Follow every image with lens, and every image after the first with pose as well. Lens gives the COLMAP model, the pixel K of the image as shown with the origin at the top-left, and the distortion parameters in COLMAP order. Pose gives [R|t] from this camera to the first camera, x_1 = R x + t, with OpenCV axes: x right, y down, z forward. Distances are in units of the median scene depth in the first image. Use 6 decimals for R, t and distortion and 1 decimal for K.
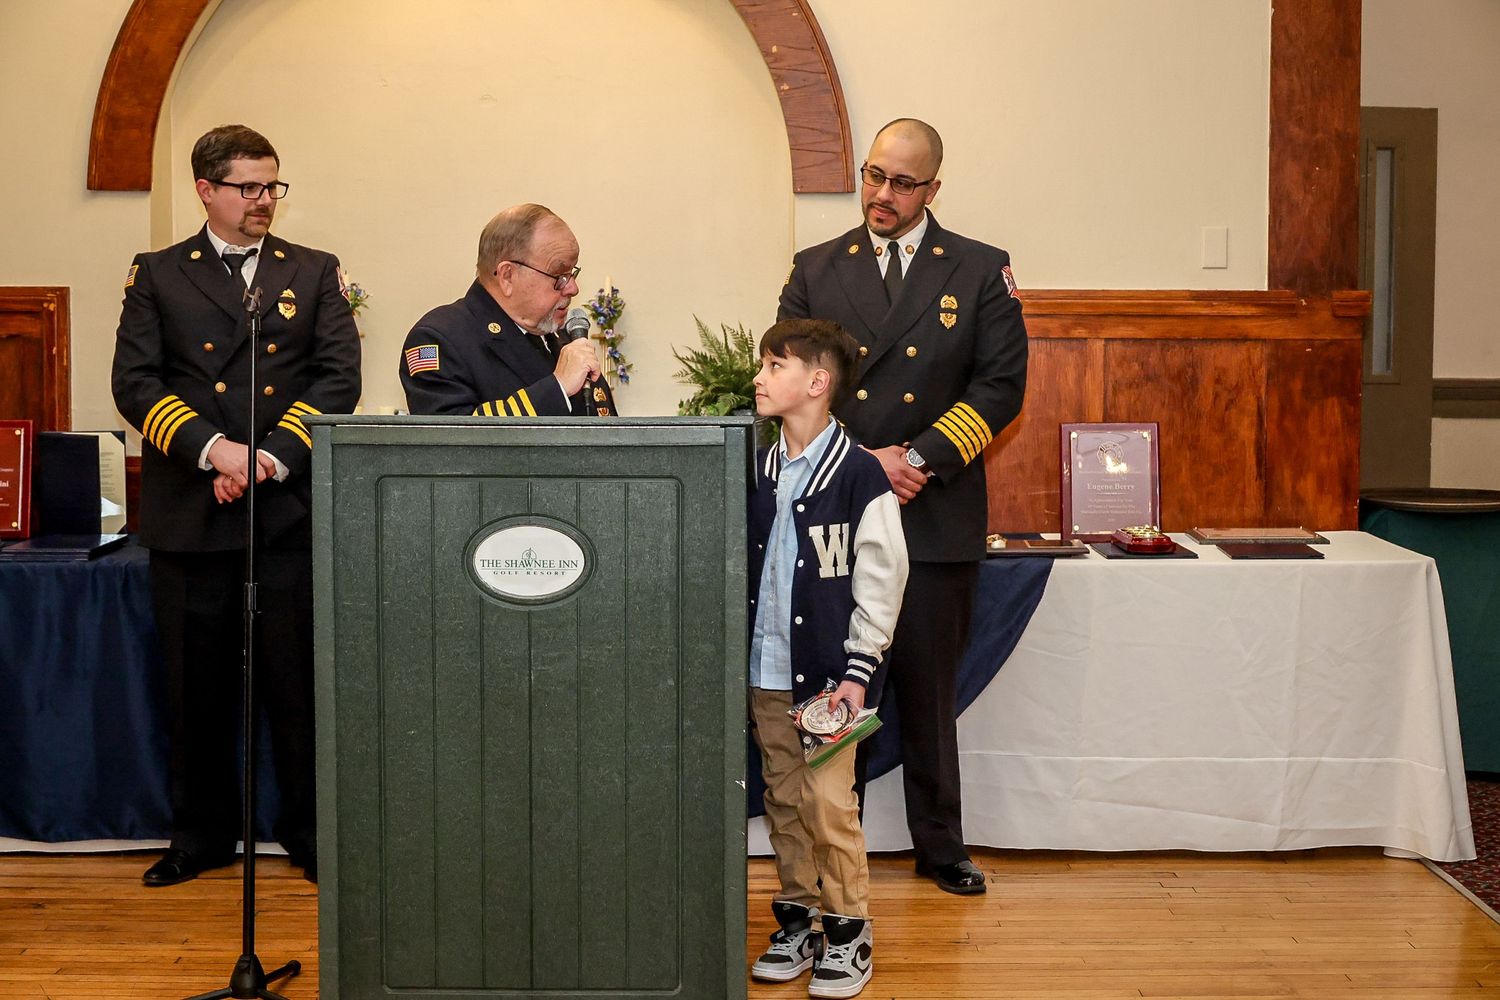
lens RADIAL K [[2329.5, 0, 750.0], [0, 2329.5, 500.0], [0, 0, 1]] dist [0.004227, -0.202144]
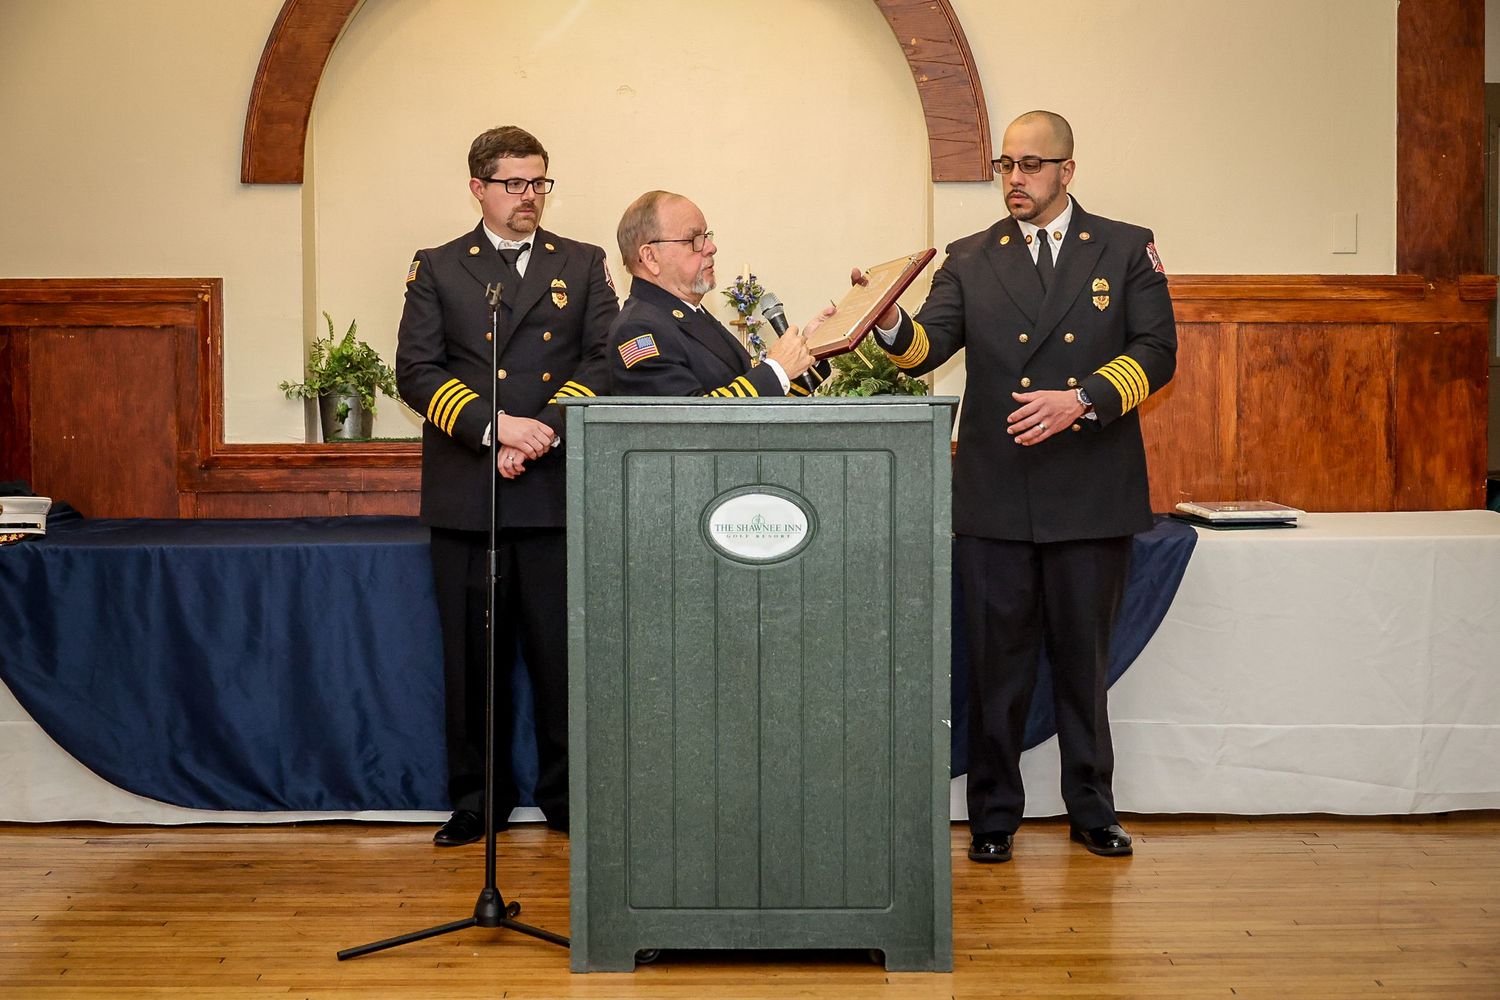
lens RADIAL K [[2780.1, 0, 745.1], [0, 2780.1, 493.1], [0, 0, 1]] dist [-0.021620, -0.340858]
pose [[0.999981, -0.005986, -0.001217, -0.063128], [0.005978, 0.999959, -0.006833, 0.012459], [0.001258, 0.006826, 0.999976, -0.218068]]
